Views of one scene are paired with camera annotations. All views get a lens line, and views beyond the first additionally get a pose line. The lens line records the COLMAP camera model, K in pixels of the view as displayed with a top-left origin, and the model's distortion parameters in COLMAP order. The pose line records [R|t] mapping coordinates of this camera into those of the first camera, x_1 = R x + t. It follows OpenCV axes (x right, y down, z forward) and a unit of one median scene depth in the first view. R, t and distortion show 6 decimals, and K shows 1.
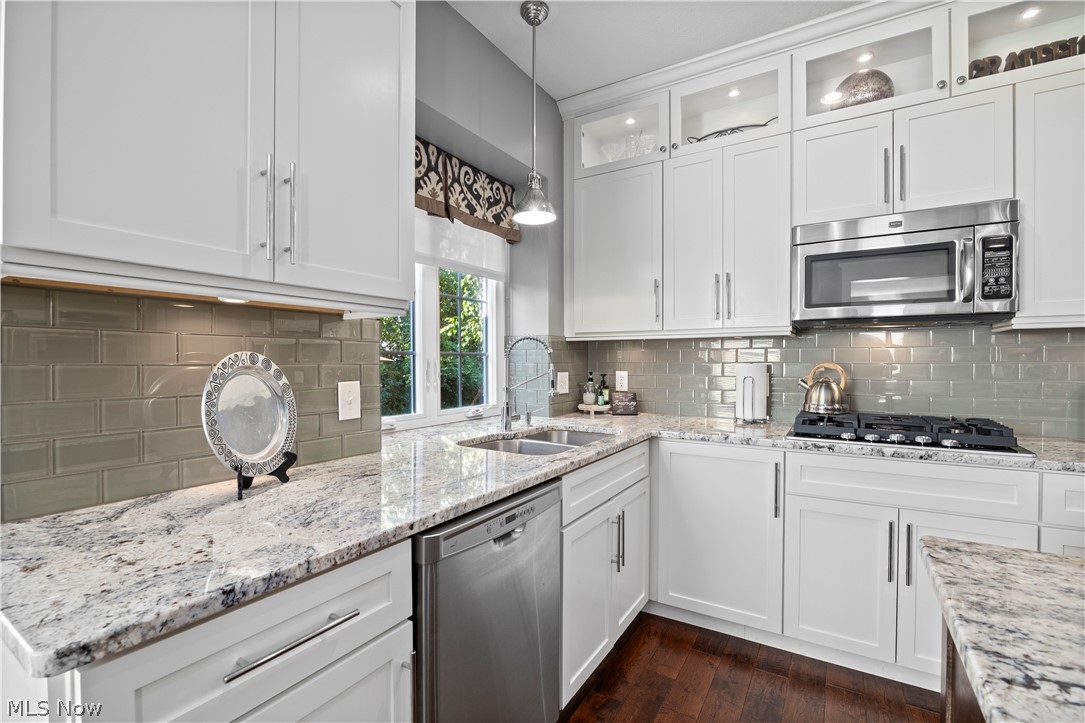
lens RADIAL K [[475.2, 0, 546.0], [0, 475.2, 365.1], [0, 0, 1]] dist [-0.011727, 0.000130]
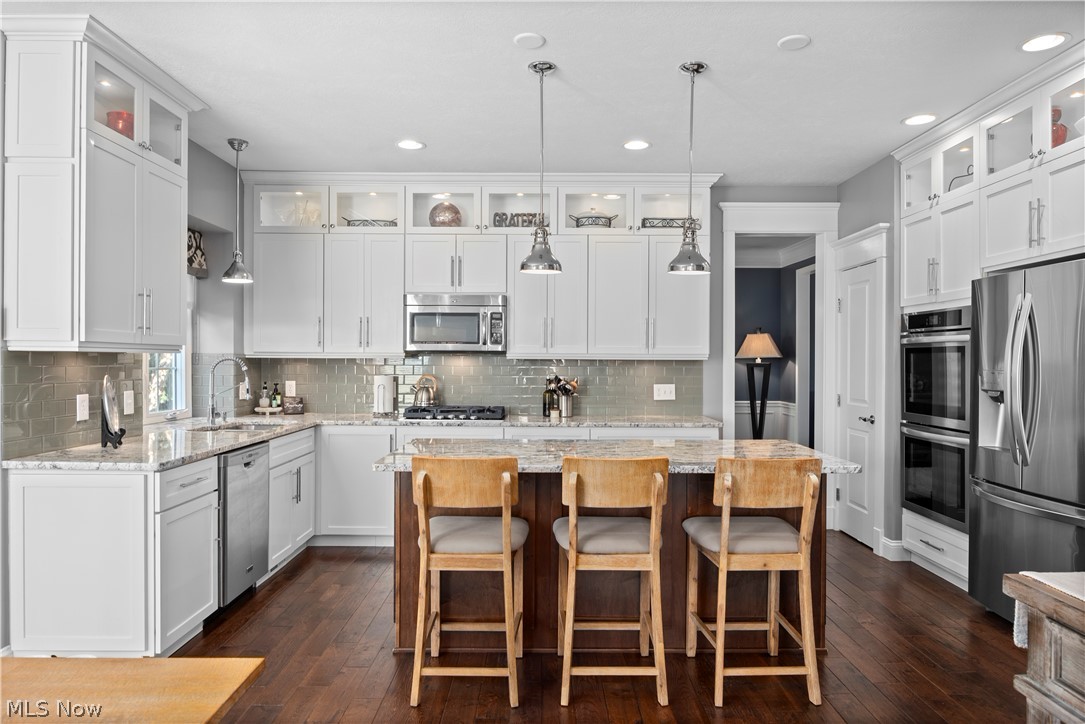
lens RADIAL K [[701.8, 0, 544.6], [0, 701.8, 366.7], [0, 0, 1]] dist [0.002423, -0.001572]
pose [[0.849855, 0.002181, 0.527011, -0.310792], [-0.002503, 0.999997, -0.000101, -0.033542], [-0.527010, -0.001233, 0.849858, -1.178803]]
